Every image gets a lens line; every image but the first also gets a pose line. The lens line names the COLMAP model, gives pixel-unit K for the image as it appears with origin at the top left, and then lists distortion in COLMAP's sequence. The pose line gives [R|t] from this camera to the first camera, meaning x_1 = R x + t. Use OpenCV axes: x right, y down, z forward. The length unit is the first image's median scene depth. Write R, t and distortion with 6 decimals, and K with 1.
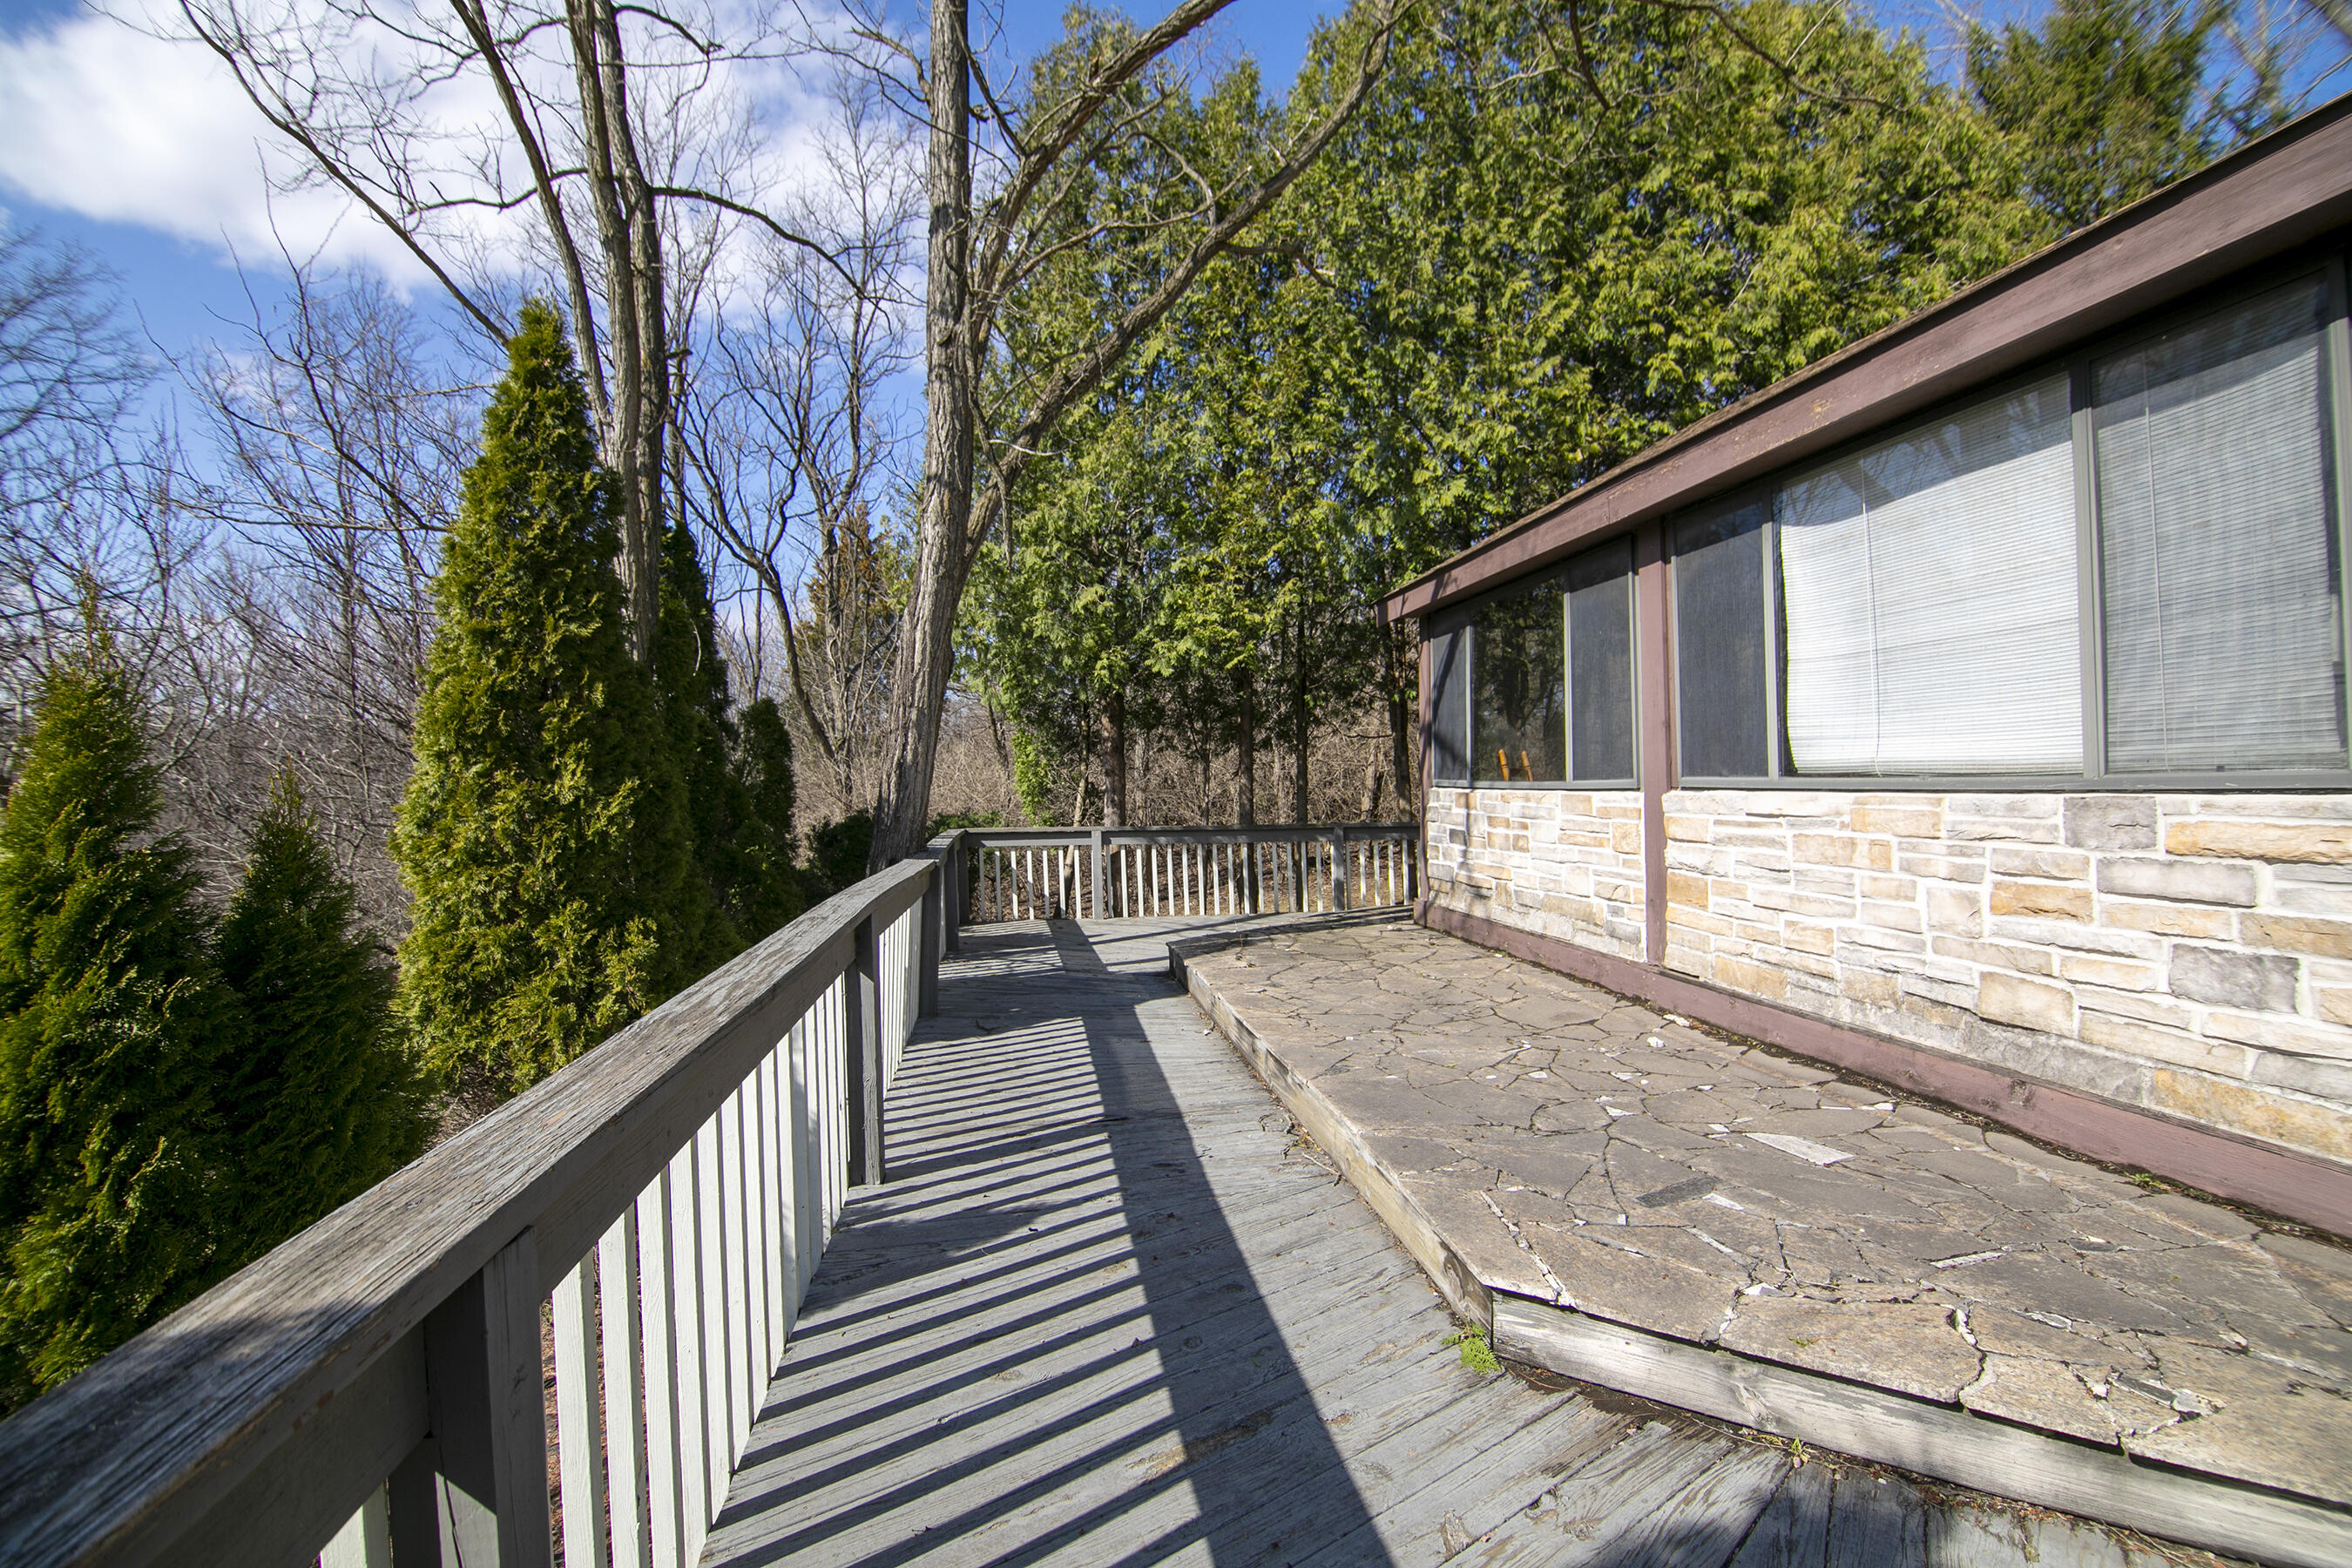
lens RADIAL K [[1084.3, 0, 1177.8], [0, 1084.3, 785.1], [0, 0, 1]] dist [-0.003801, -0.000682]
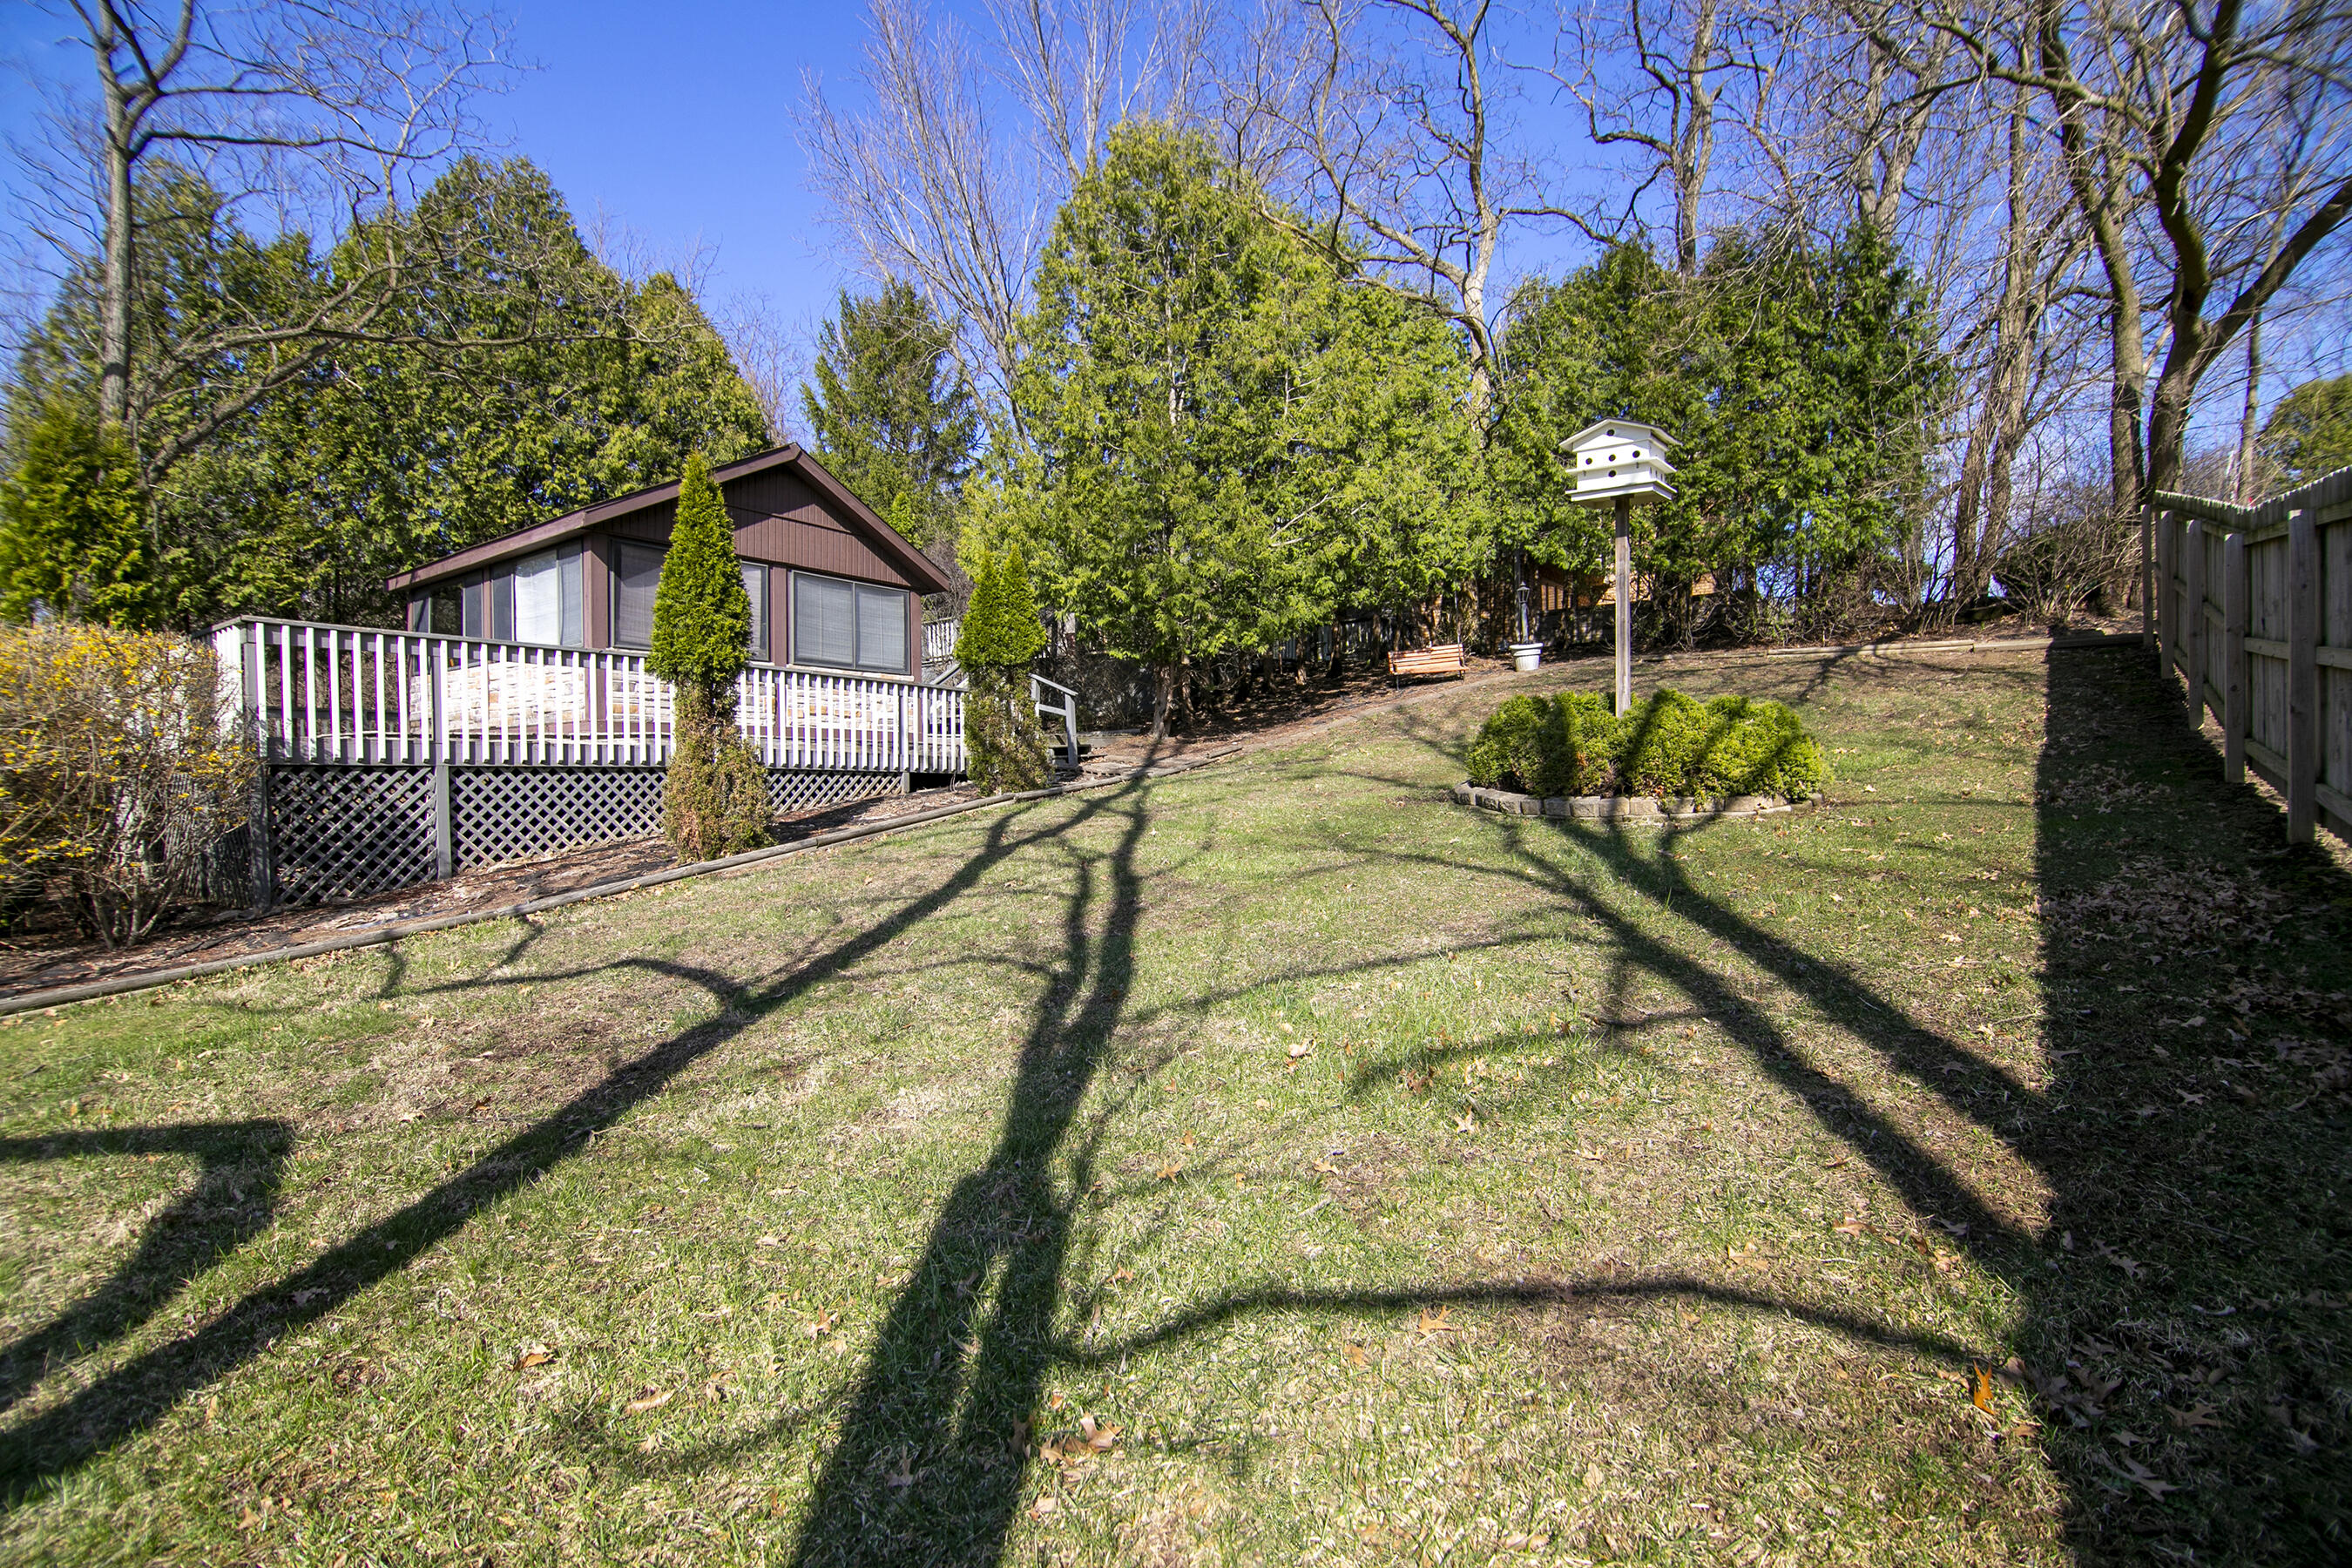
lens RADIAL K [[1084.3, 0, 1178.2], [0, 1084.3, 776.6], [0, 0, 1]] dist [-0.003801, -0.000682]
pose [[0.728567, 0.009884, 0.684903, -0.092243], [-0.003378, 0.999936, -0.010836, 0.185848], [-0.684966, 0.005581, 0.728554, -1.289208]]
